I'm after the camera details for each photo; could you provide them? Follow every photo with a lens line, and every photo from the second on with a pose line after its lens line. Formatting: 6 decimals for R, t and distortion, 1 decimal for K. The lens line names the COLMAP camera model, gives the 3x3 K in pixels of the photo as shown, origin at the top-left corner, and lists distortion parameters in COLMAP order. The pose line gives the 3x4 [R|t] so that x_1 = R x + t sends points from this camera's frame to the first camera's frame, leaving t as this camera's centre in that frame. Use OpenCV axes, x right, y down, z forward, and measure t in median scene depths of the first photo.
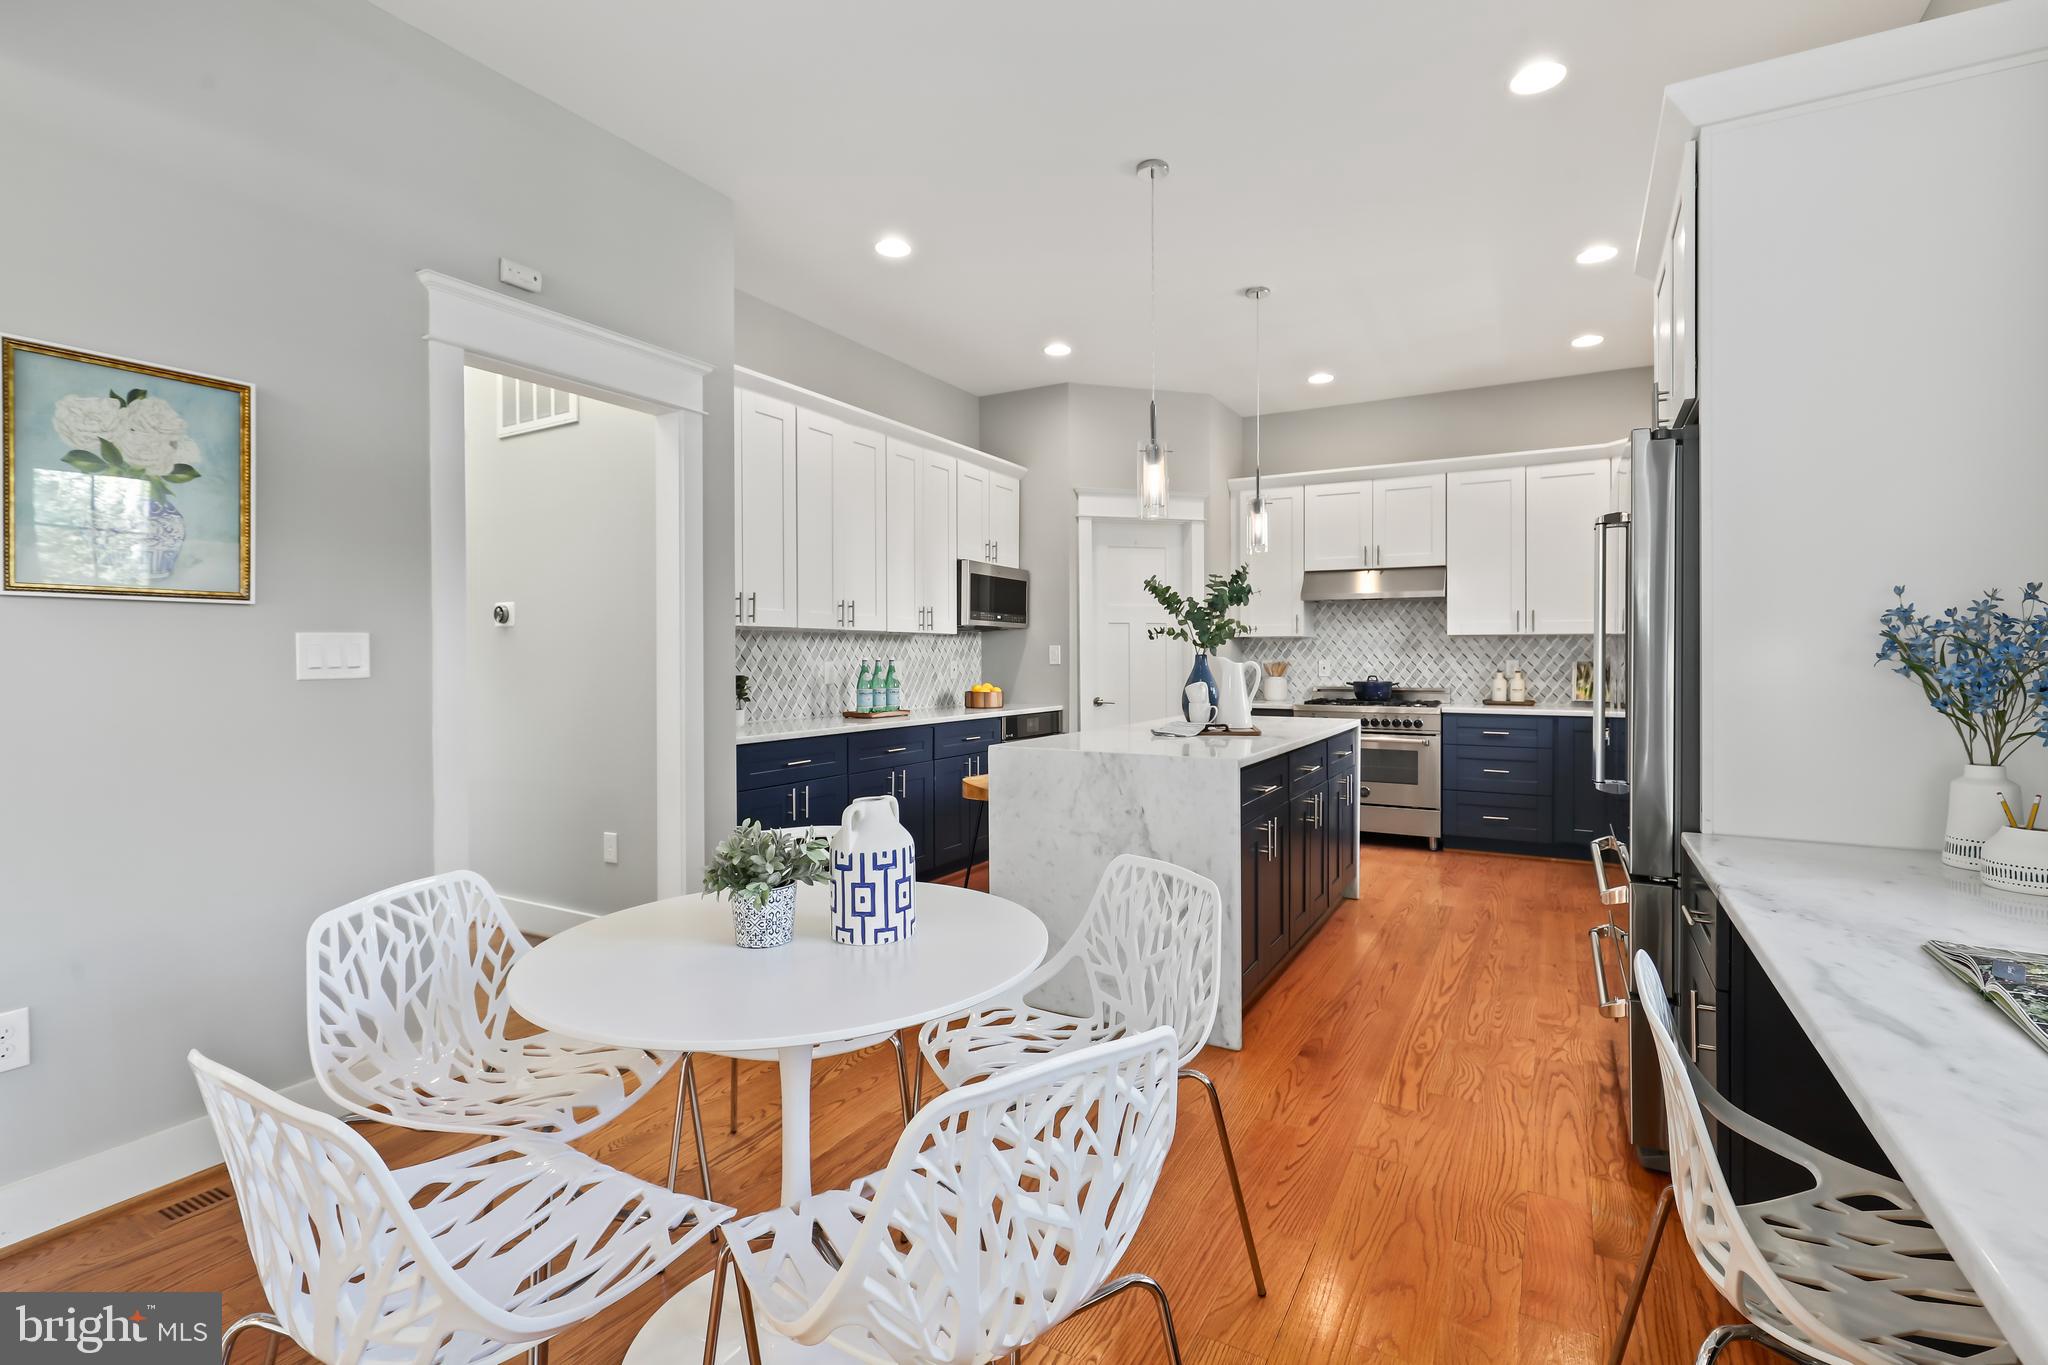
lens RADIAL K [[936.9, 0, 1020.9], [0, 936.9, 655.4], [0, 0, 1]] dist [0.002455, -0.000022]
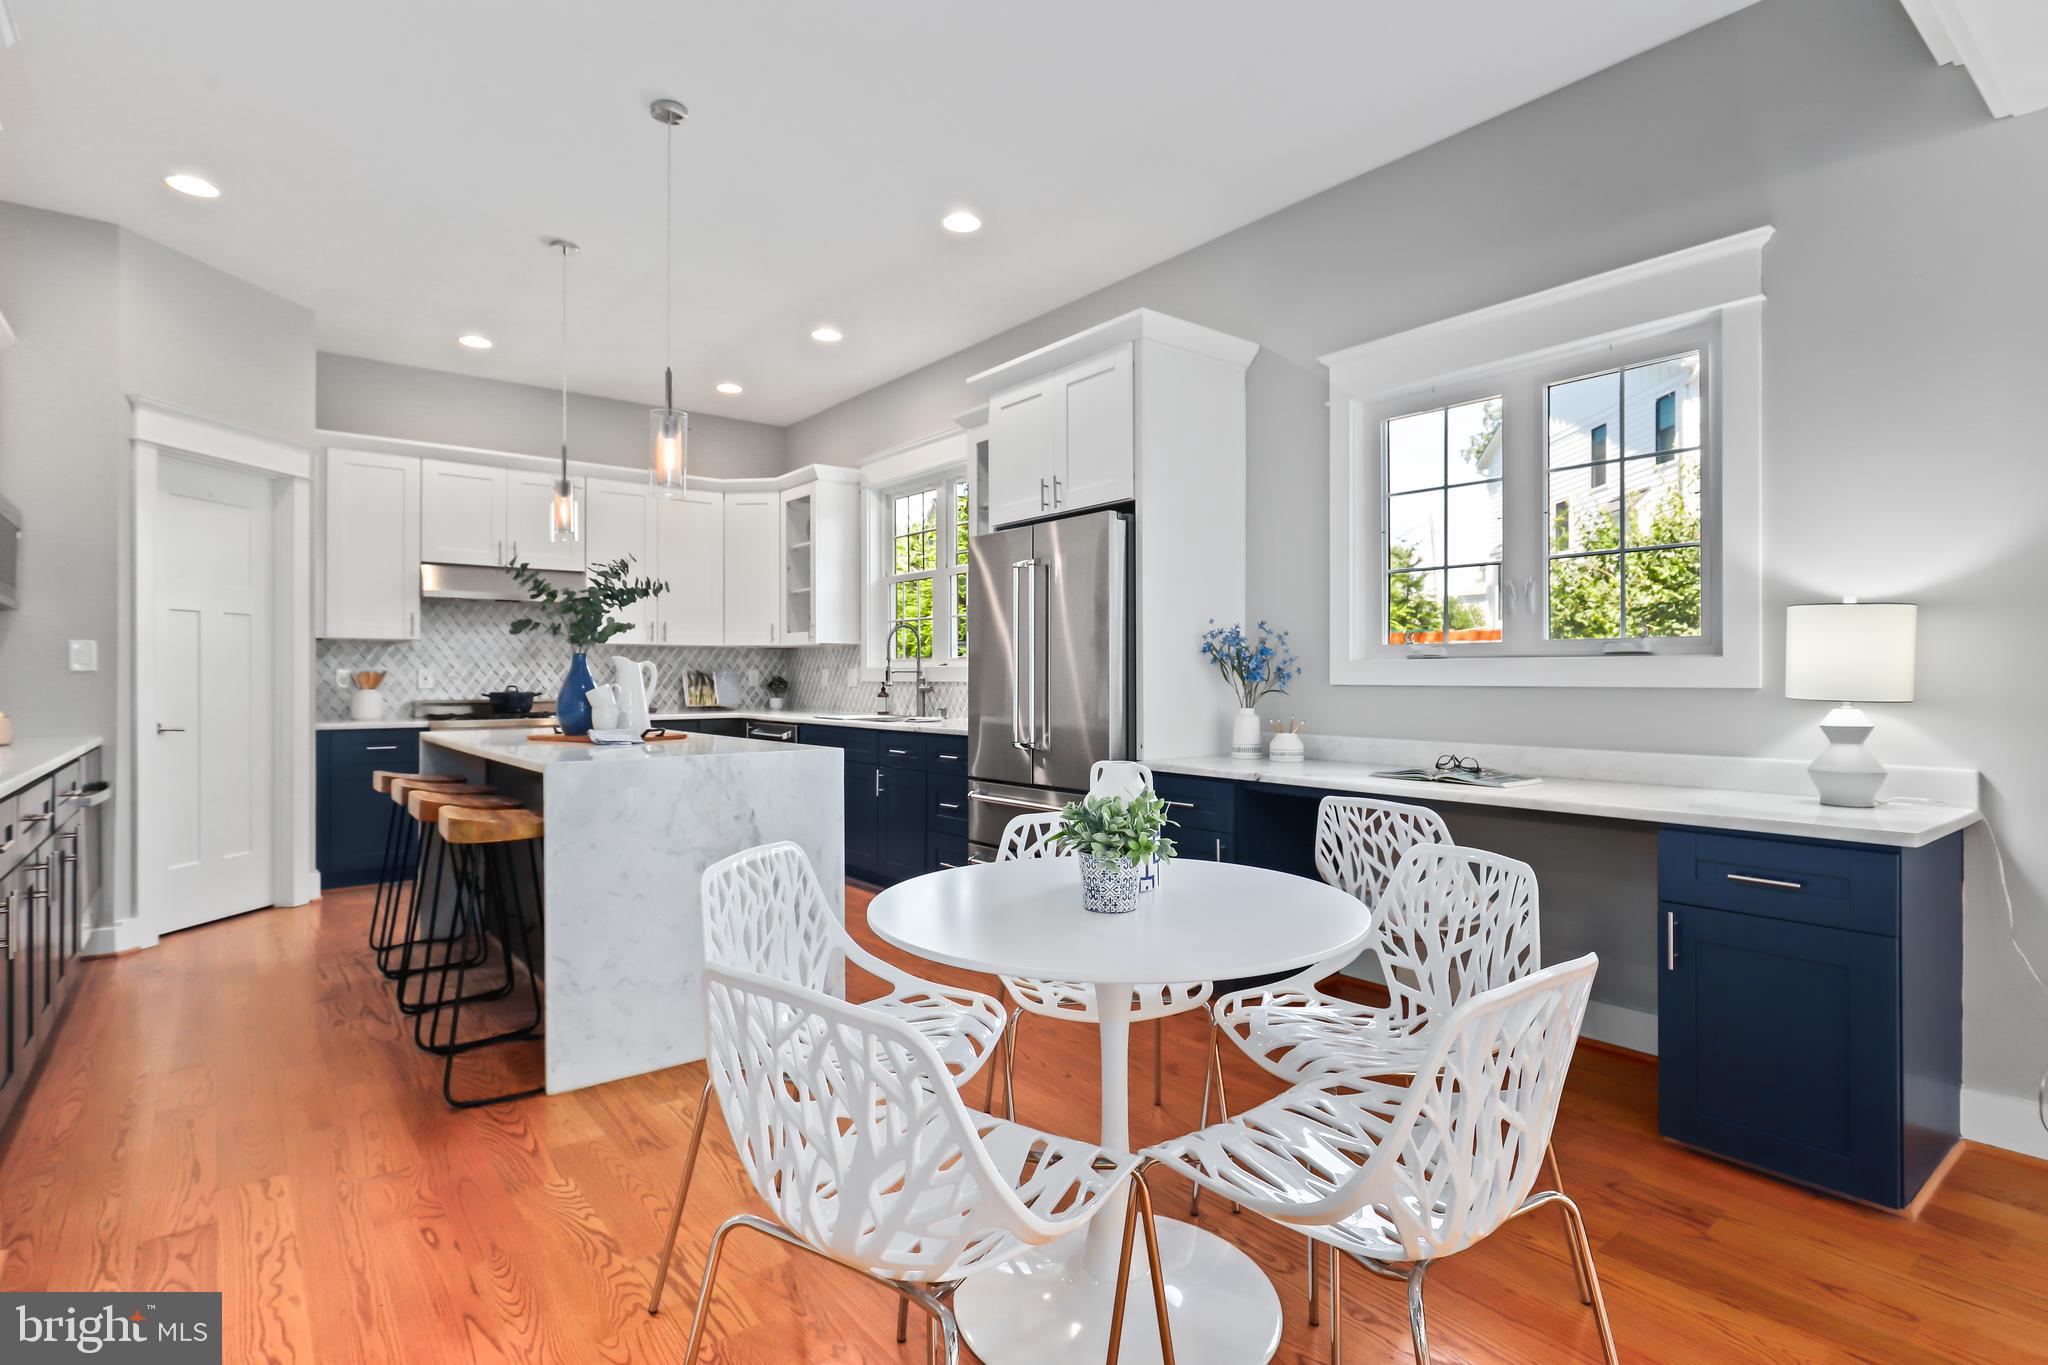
lens RADIAL K [[1021.0, 0, 1025.4], [0, 1021.0, 677.7], [0, 0, 1]] dist [-0.000505, -0.000267]
pose [[0.367636, -0.000640, 0.929970, -0.377194], [0.001142, 0.999999, 0.000237, 0.014992], [-0.929969, 0.000975, 0.367636, 0.188457]]
